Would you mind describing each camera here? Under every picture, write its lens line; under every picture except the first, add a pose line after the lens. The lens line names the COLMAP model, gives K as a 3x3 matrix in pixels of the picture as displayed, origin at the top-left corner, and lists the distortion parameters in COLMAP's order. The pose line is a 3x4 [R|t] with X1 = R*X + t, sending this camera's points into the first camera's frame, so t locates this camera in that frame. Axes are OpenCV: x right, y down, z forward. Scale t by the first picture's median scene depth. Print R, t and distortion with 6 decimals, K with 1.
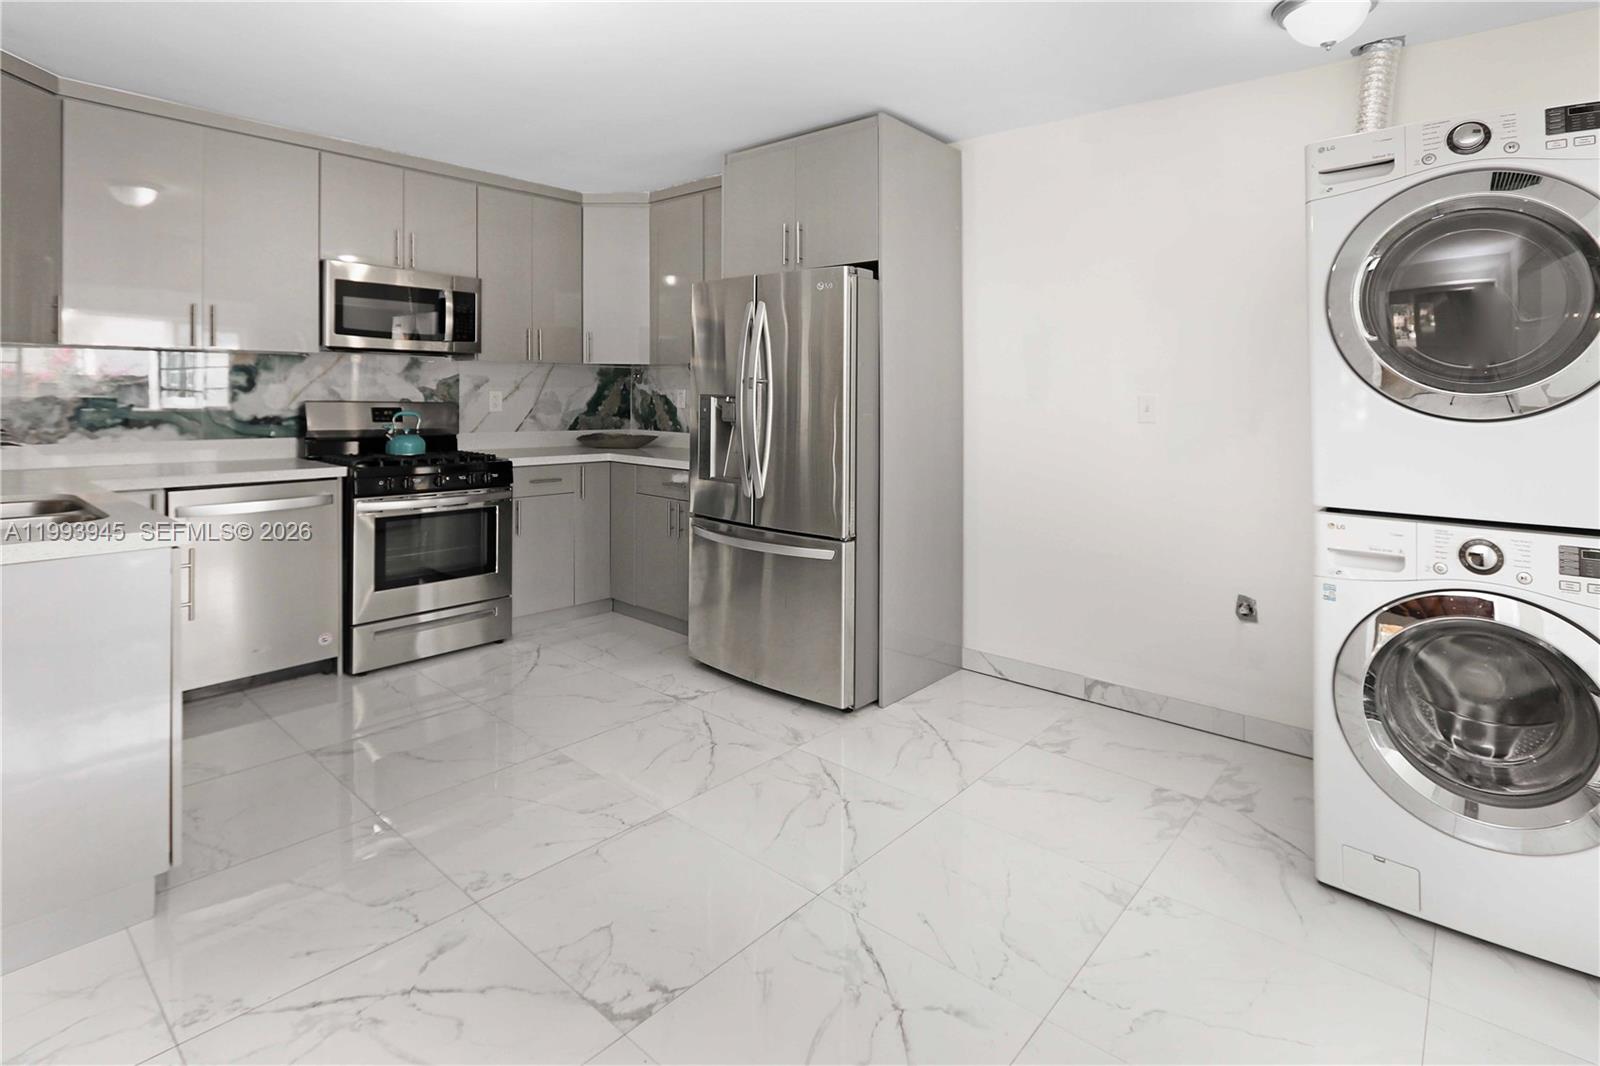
lens RADIAL K [[781.8, 0, 803.8], [0, 781.8, 405.6], [0, 0, 1]] dist [-0.020734, 0.001638]
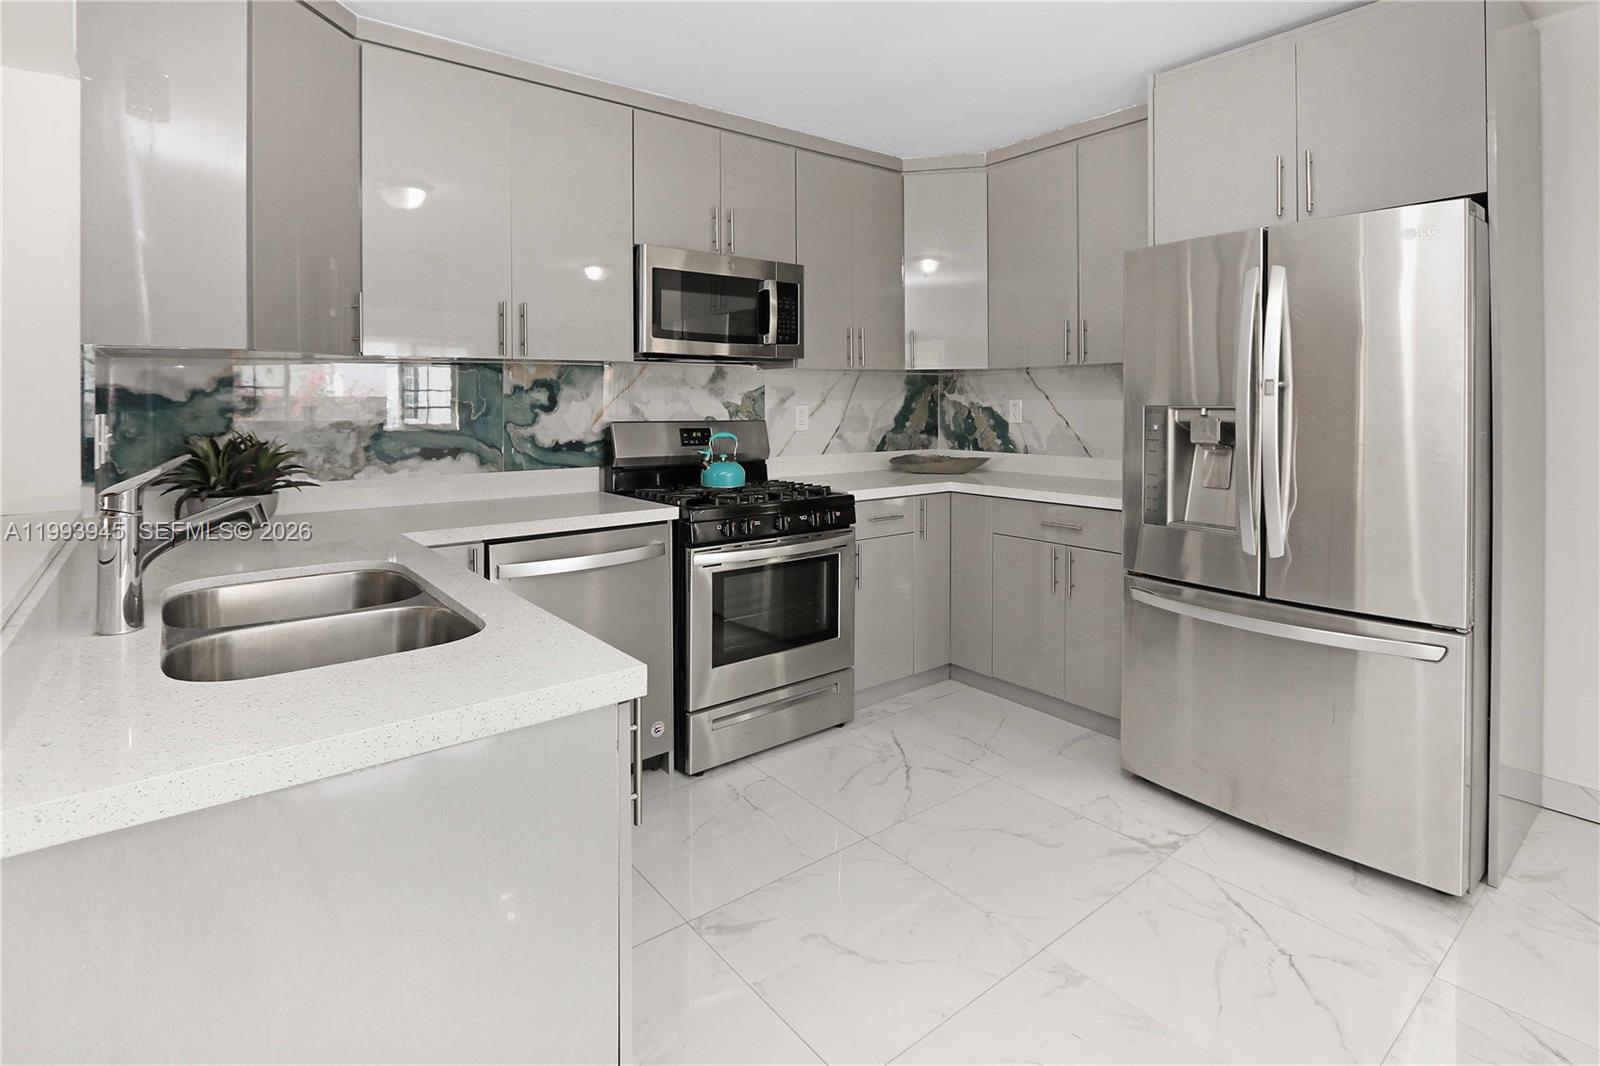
lens RADIAL K [[781.8, 0, 812.6], [0, 781.8, 414.8], [0, 0, 1]] dist [-0.020734, 0.001638]
pose [[0.982228, -0.015272, -0.187068, -0.286767], [0.015158, 0.999883, -0.002041, -0.008715], [0.187077, -0.000831, 0.982345, 0.238130]]
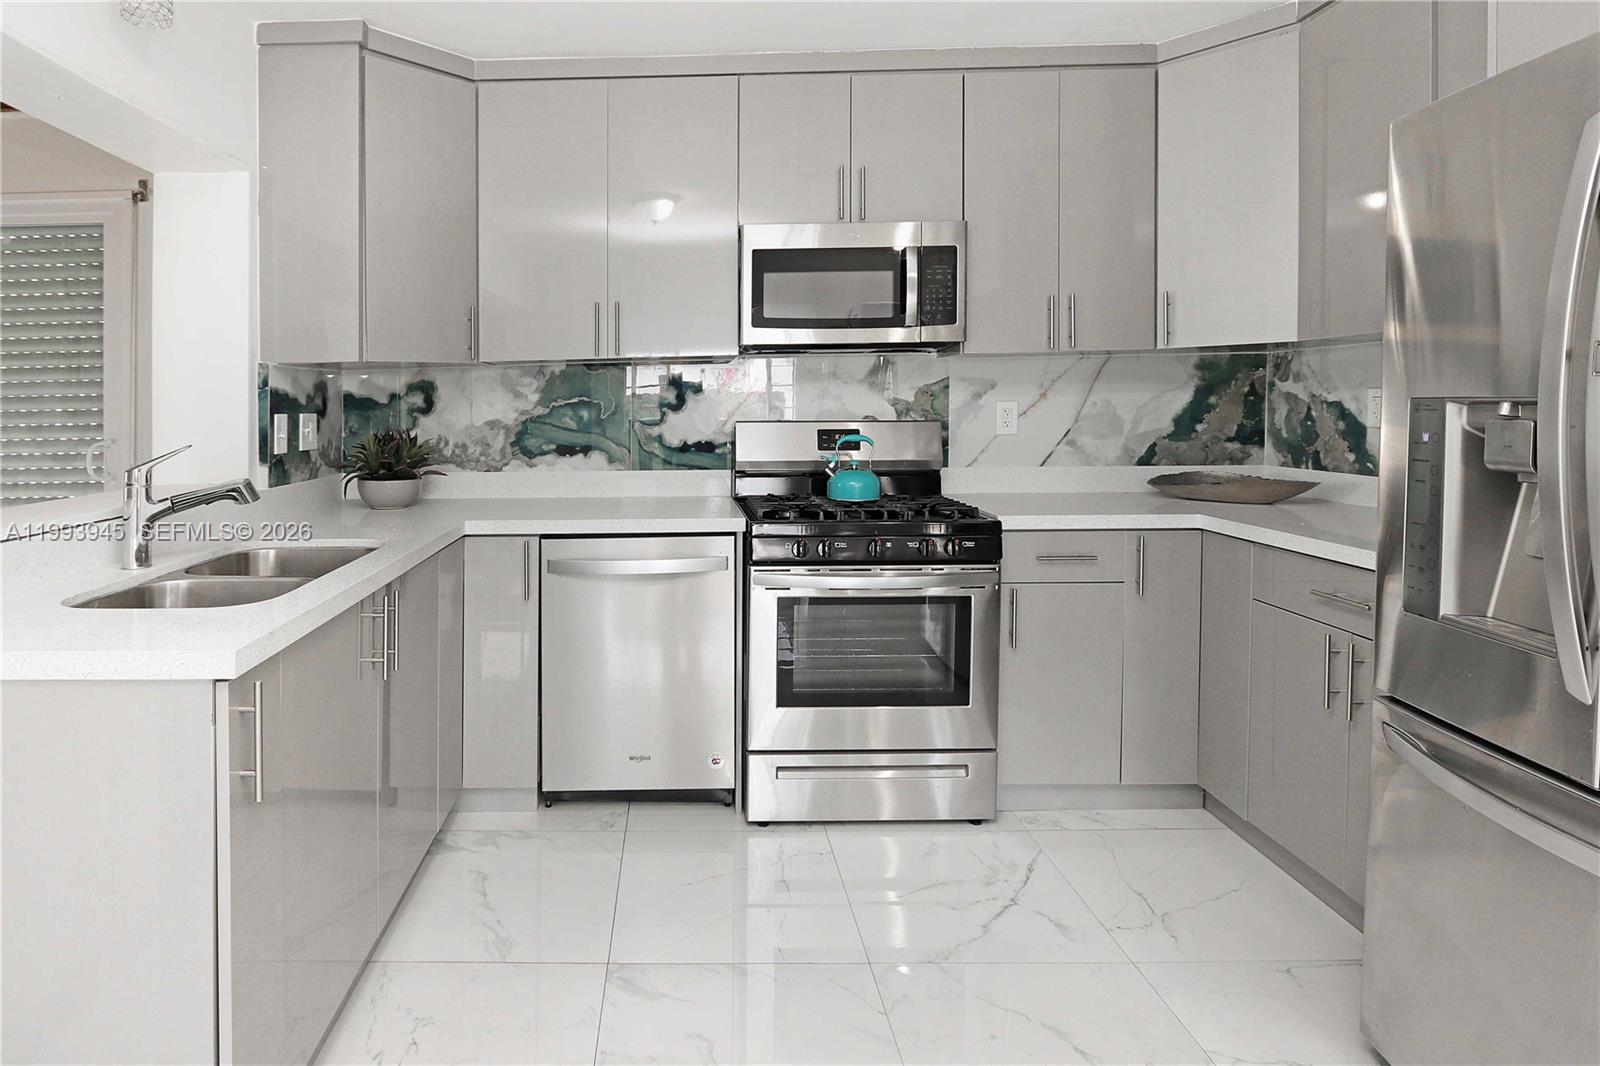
lens RADIAL K [[847.5, 0, 685.2], [0, 847.5, 433.1], [0, 0, 1]] dist [-0.014353, 0.001398]
pose [[0.642154, 0.002956, -0.766570, -0.041564], [0.011218, 0.999849, 0.013254, -0.006453], [0.766494, -0.017111, 0.642024, 0.438578]]
